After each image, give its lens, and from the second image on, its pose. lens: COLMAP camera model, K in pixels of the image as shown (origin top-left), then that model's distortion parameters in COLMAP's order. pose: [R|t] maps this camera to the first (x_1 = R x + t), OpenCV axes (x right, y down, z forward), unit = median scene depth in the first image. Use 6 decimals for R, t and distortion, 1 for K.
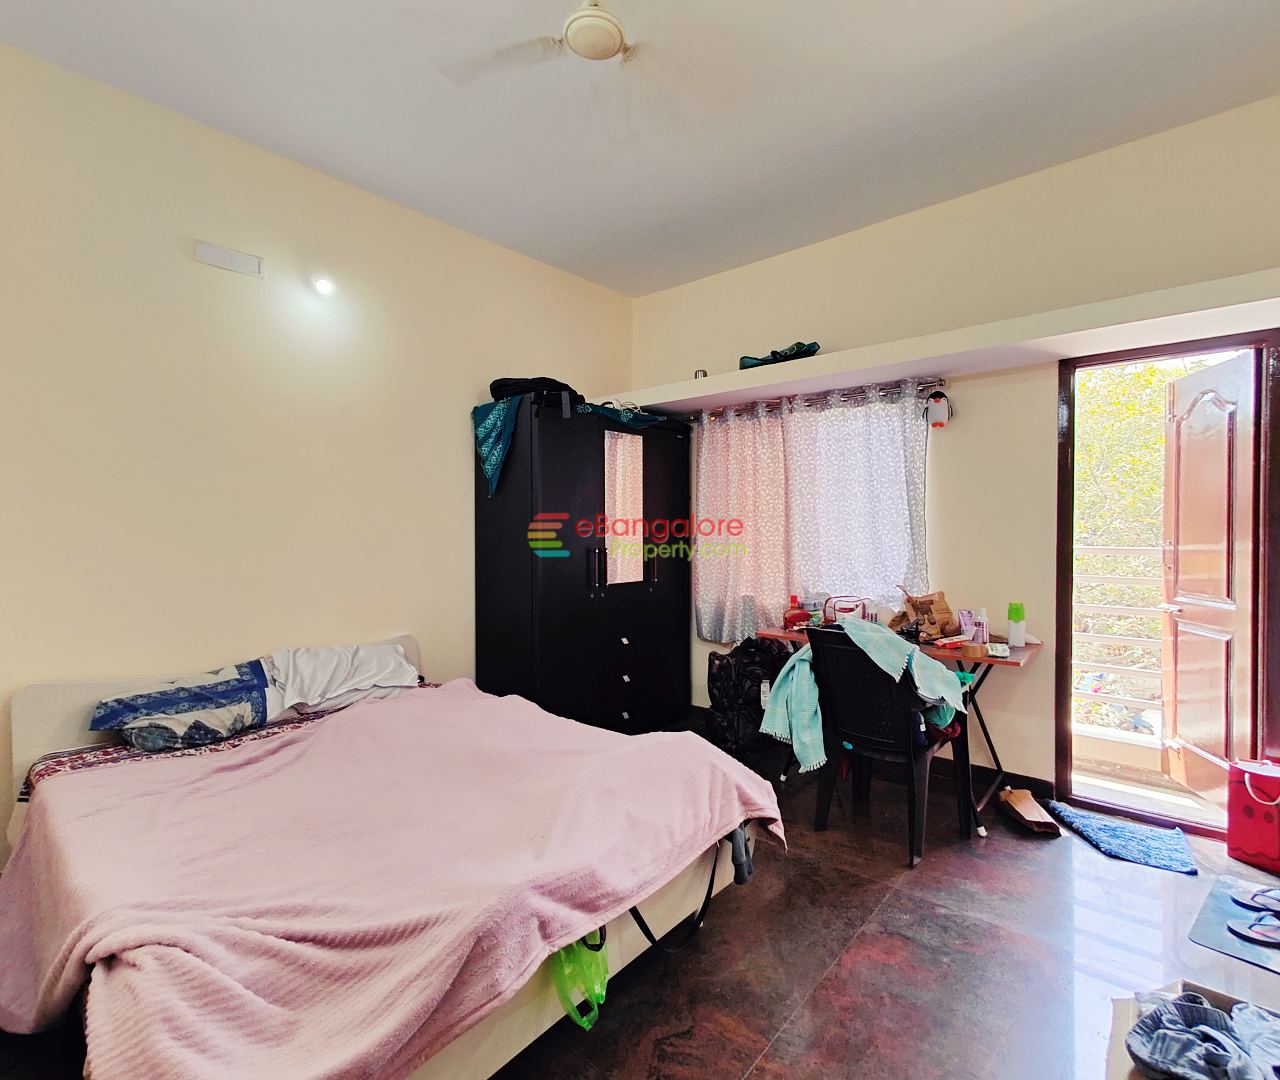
lens RADIAL K [[631.6, 0, 643.0], [0, 631.6, 538.8], [0, 0, 1]] dist [0.001435, 0.000844]
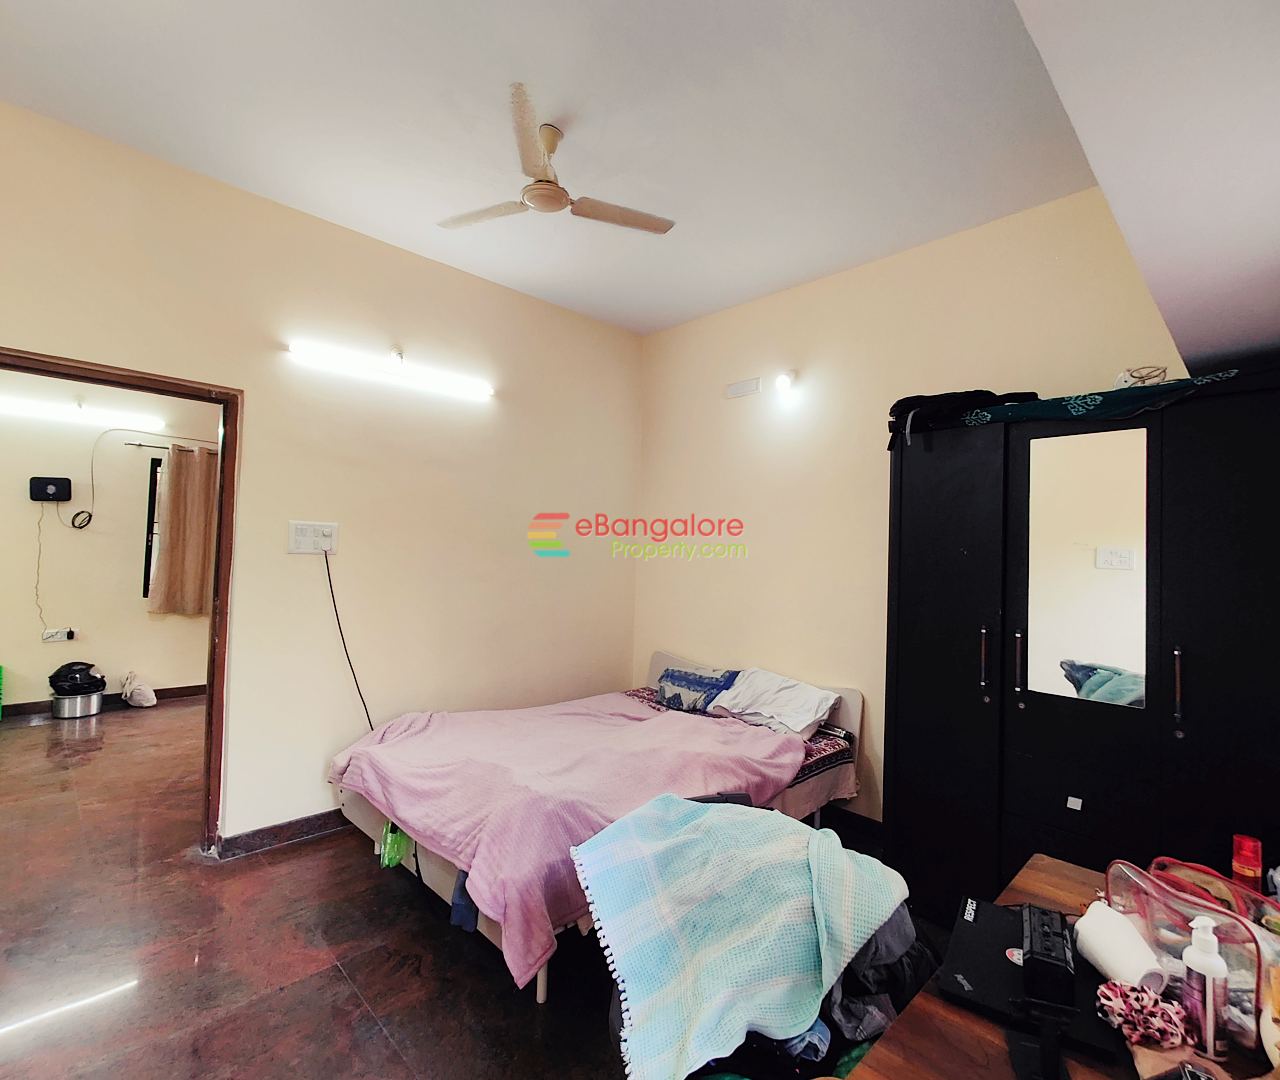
lens RADIAL K [[631.6, 0, 643.0], [0, 631.6, 538.8], [0, 0, 1]] dist [0.001435, 0.000844]
pose [[-0.101018, -0.015585, -0.994763, 0.819195], [-0.039064, 0.999168, -0.011687, -0.073968], [0.994117, 0.037679, -0.101543, 0.955139]]
